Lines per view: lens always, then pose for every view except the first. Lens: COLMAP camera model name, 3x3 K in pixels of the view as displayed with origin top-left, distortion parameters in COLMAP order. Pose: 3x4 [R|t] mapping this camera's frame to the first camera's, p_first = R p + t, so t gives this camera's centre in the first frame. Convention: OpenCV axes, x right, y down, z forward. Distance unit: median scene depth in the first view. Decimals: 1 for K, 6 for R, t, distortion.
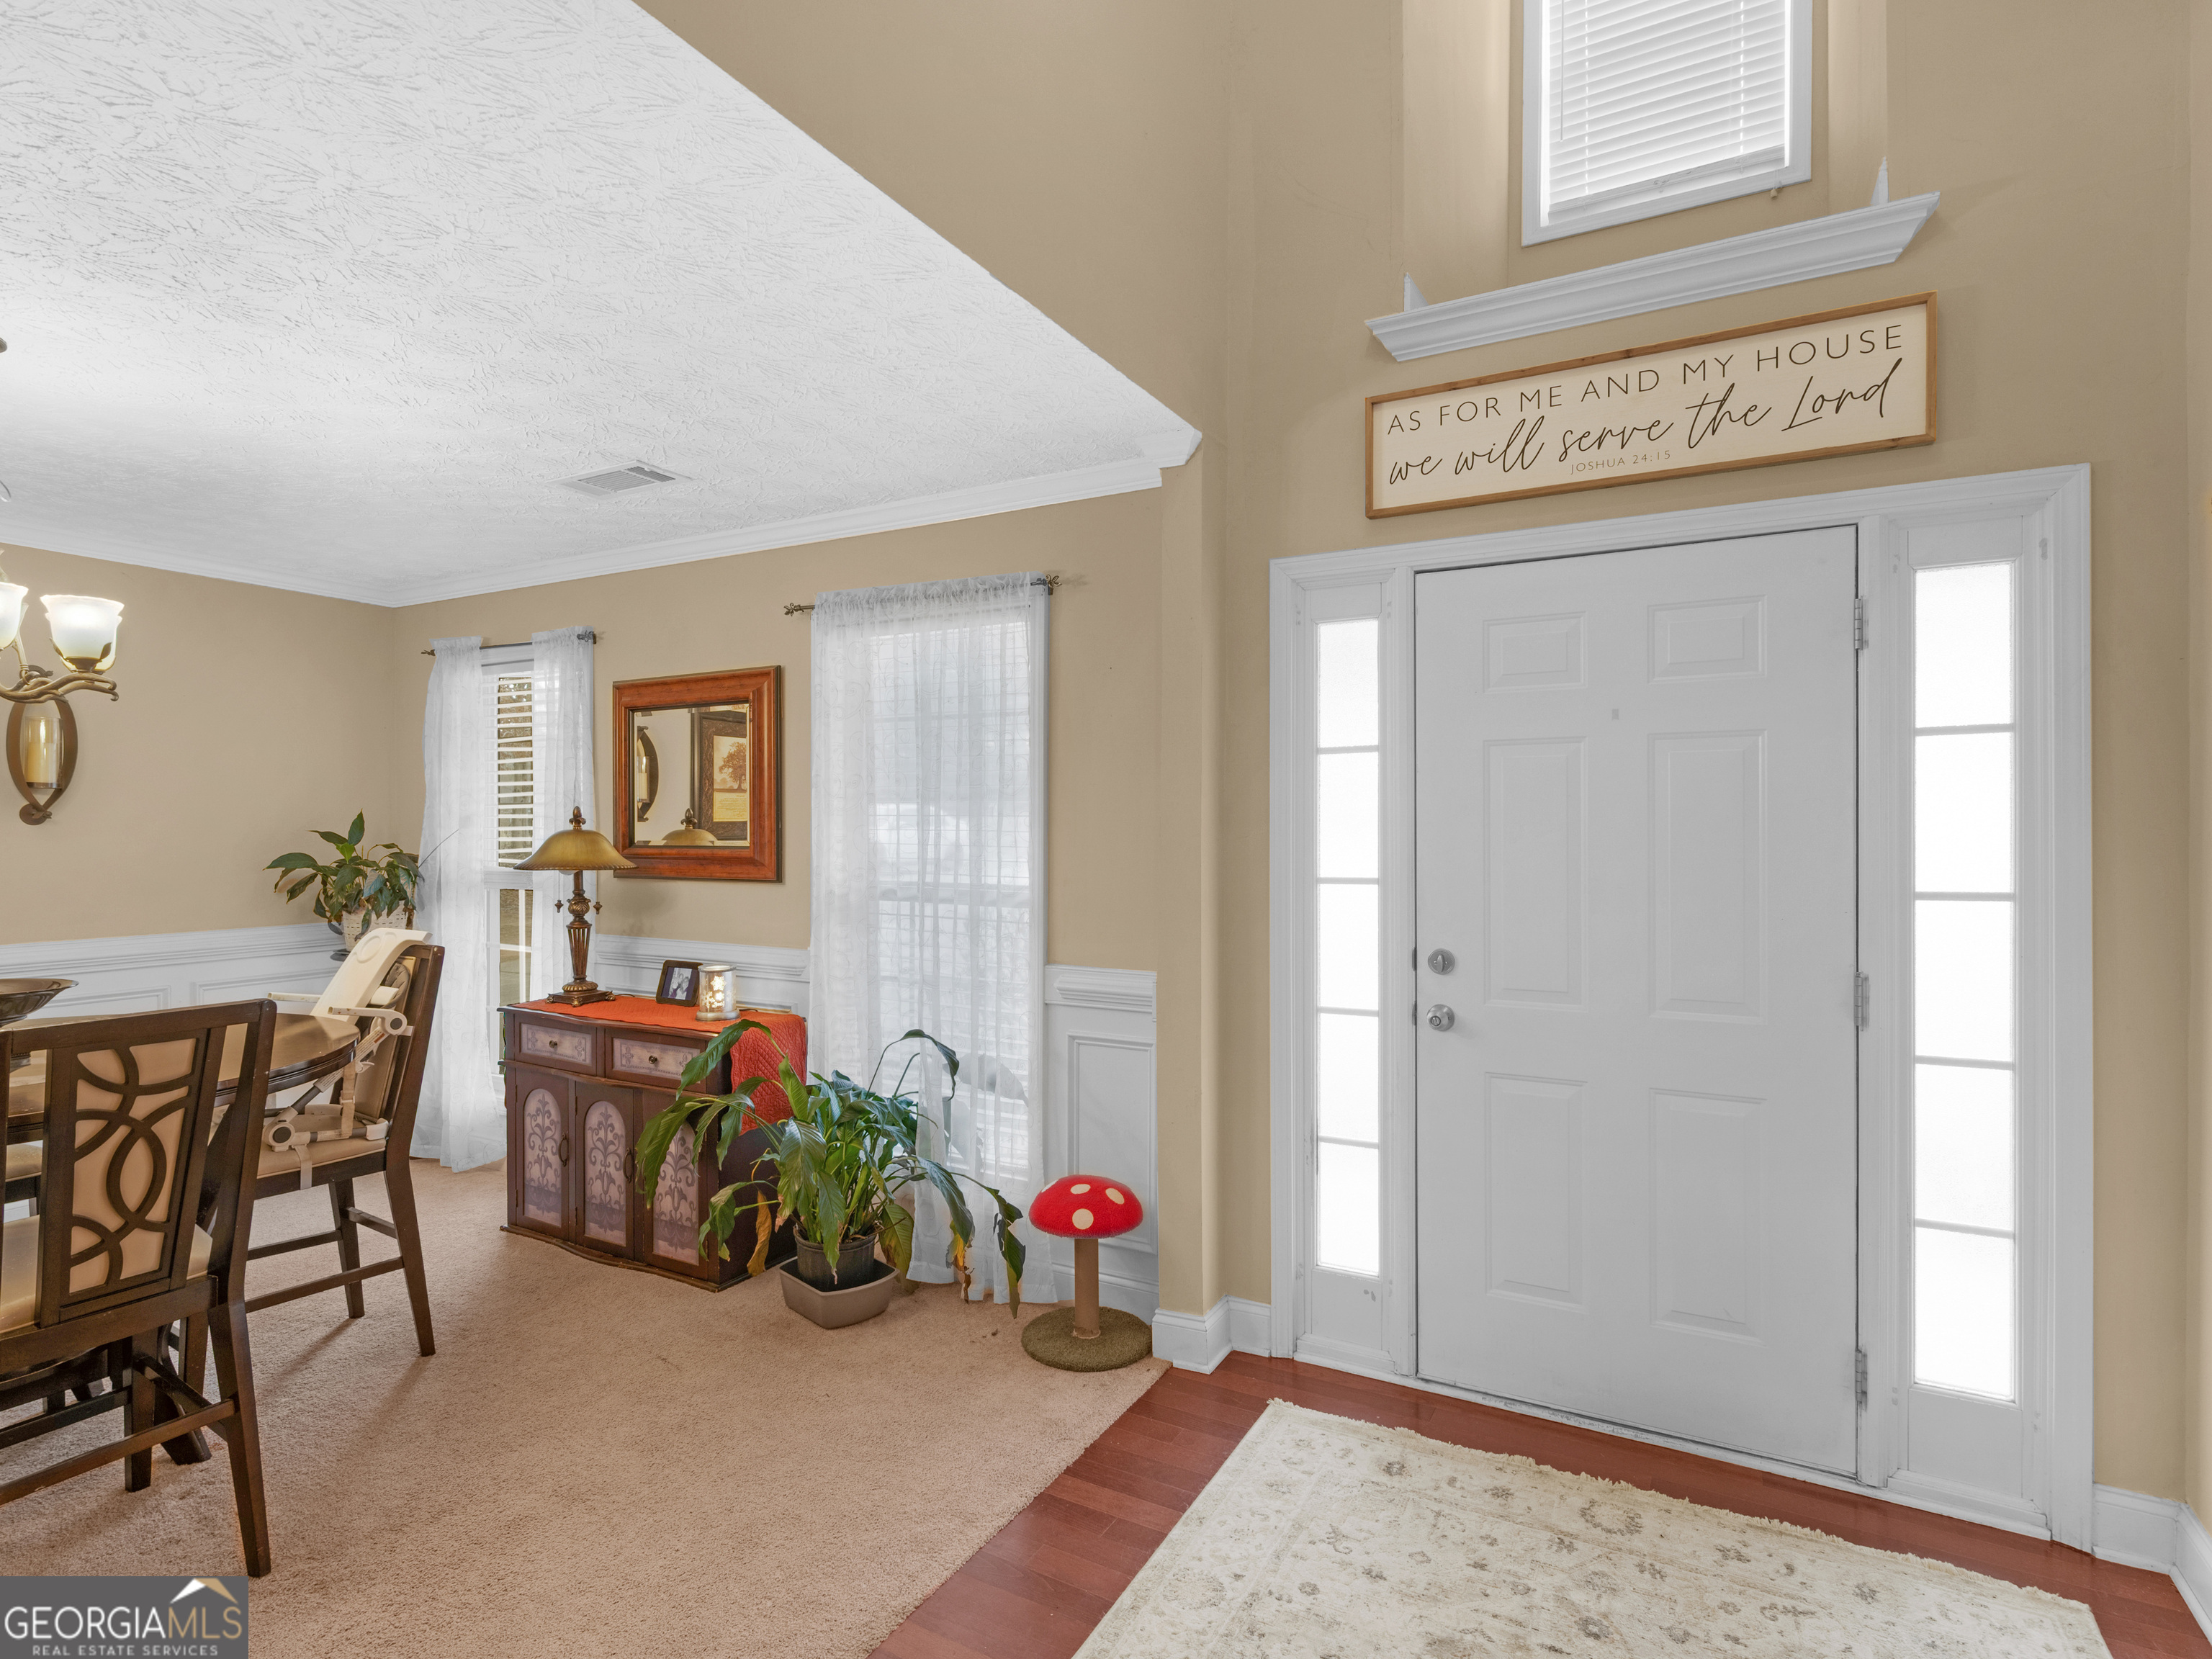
lens RADIAL K [[1141.1, 0, 1123.7], [0, 1141.1, 839.3], [0, 0, 1]] dist [0.003442, 0.000464]
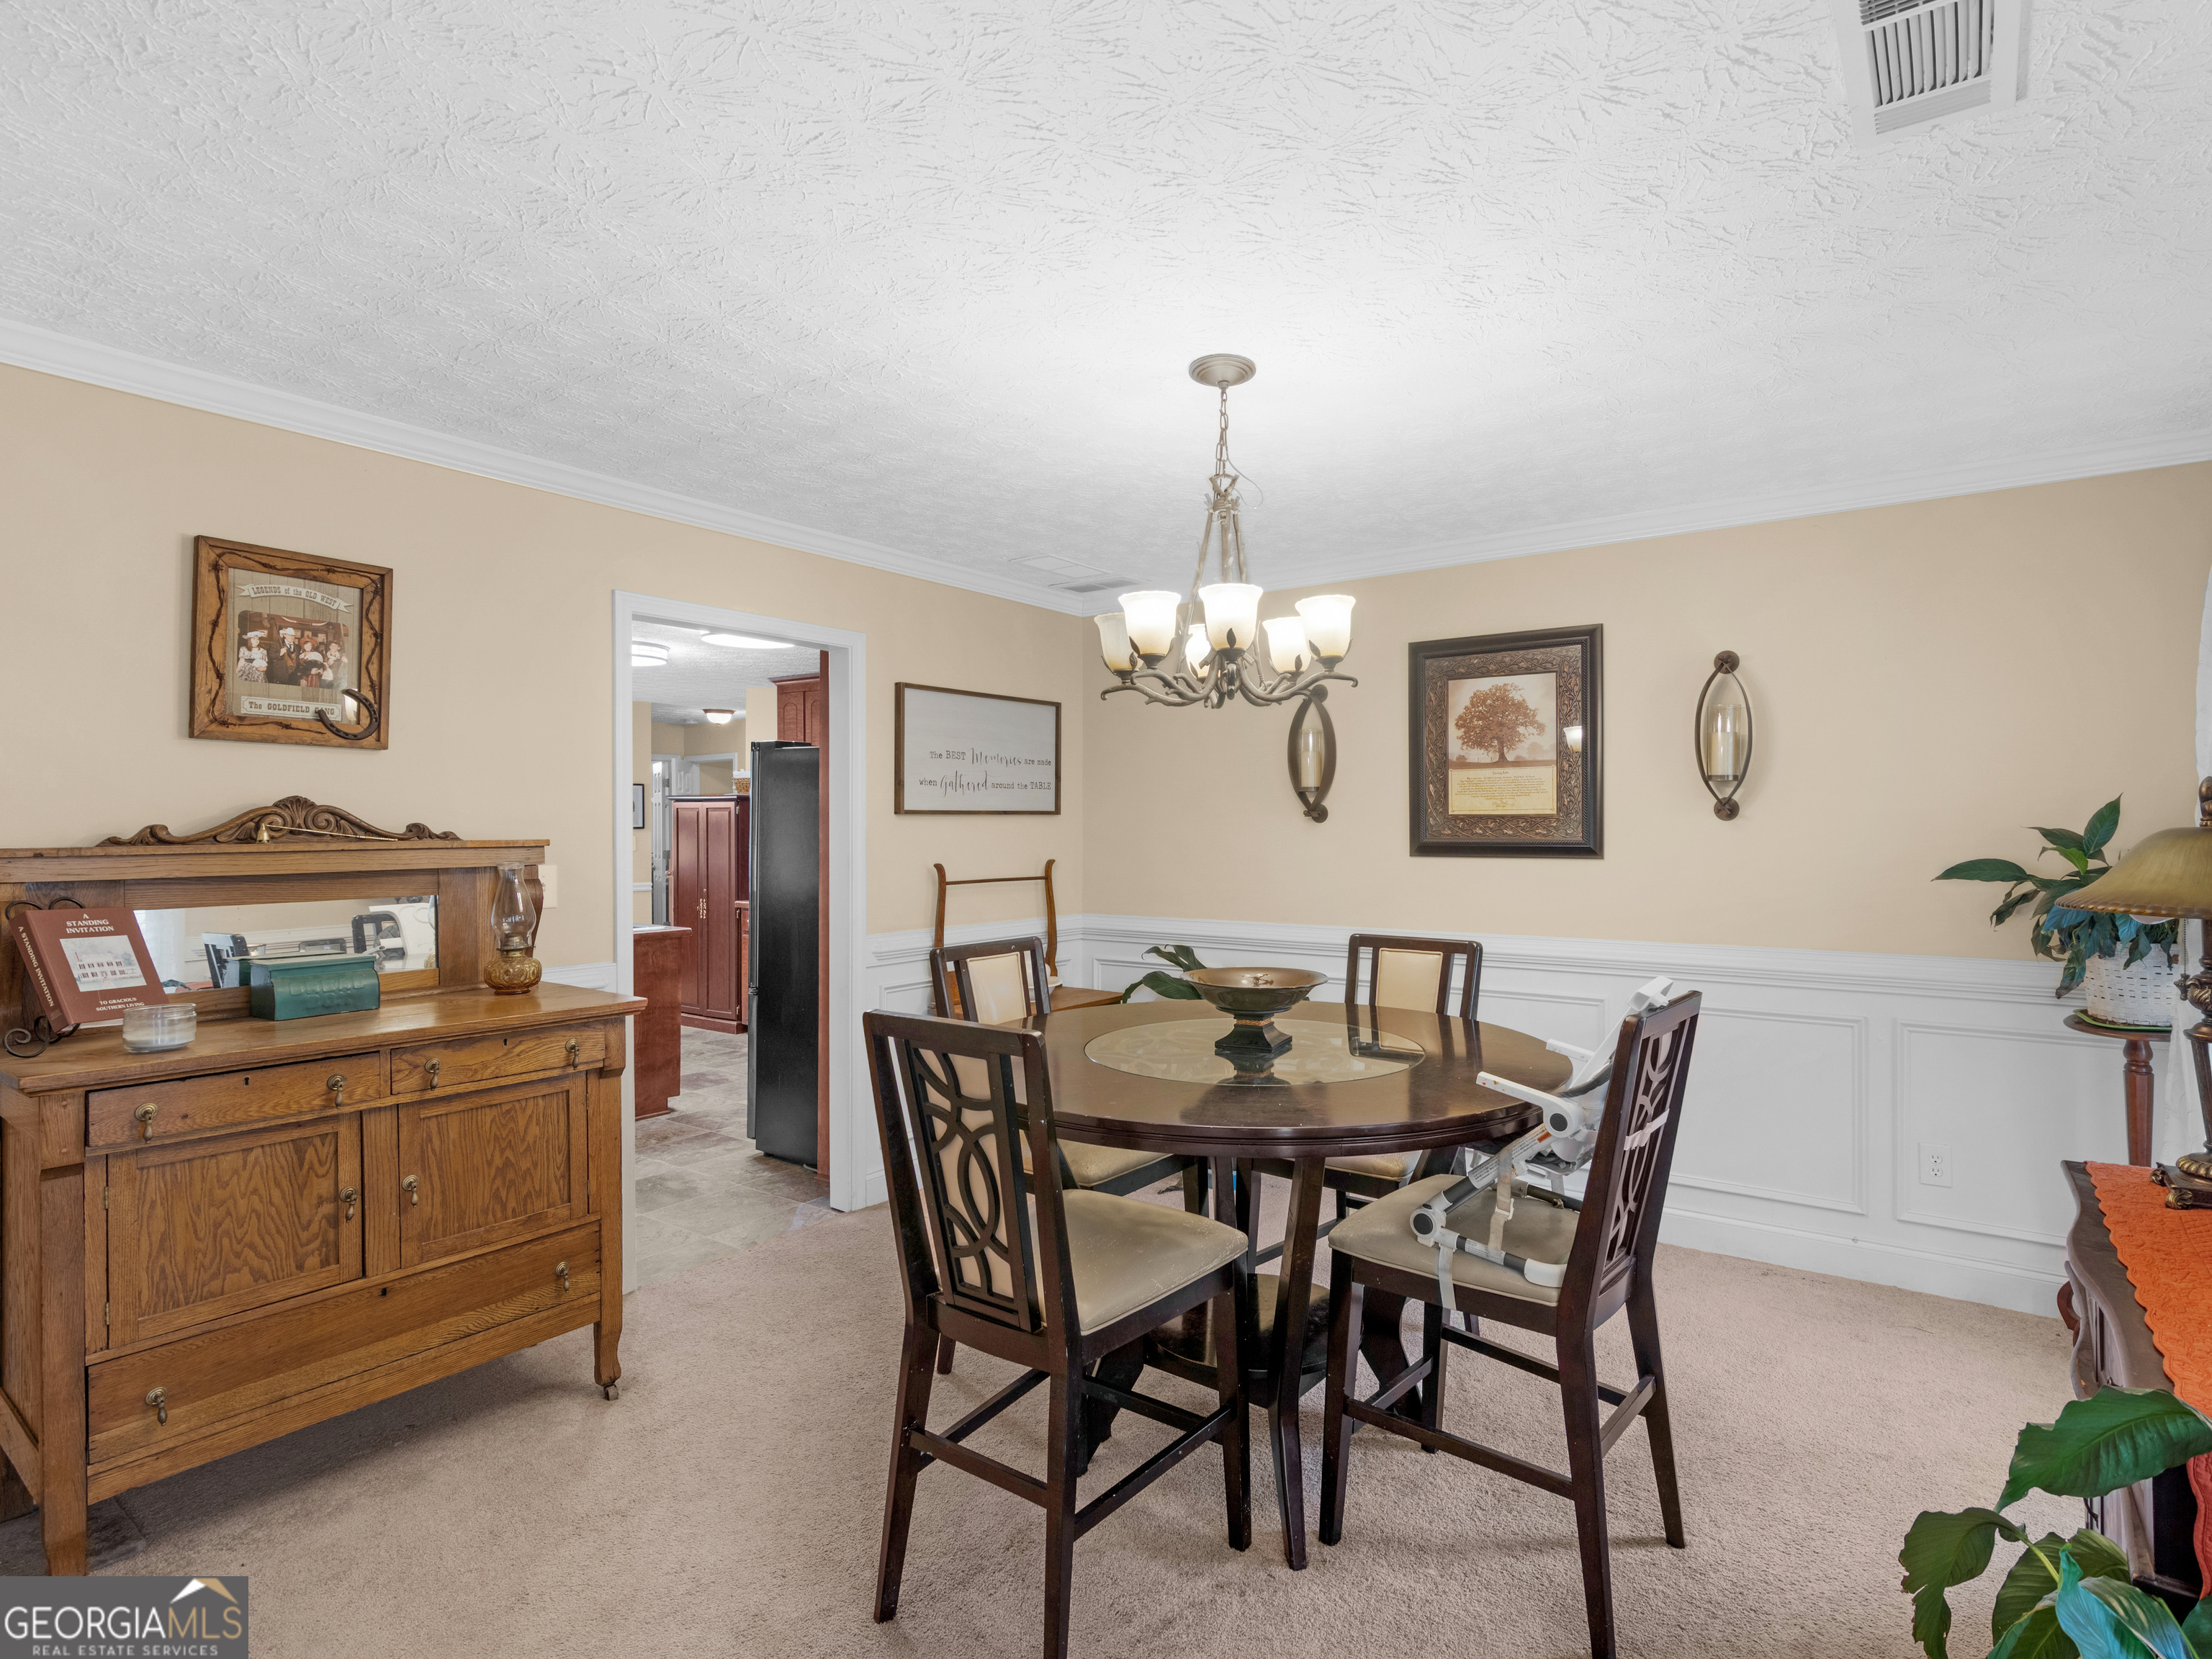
lens RADIAL K [[1141.1, 0, 1091.9], [0, 1141.1, 827.4], [0, 0, 1]] dist [0.003442, 0.000464]
pose [[-0.103419, -0.005638, -0.994622, 0.070063], [-0.005380, 0.999972, -0.005109, -0.002958], [0.994623, 0.004823, -0.103447, 1.177351]]
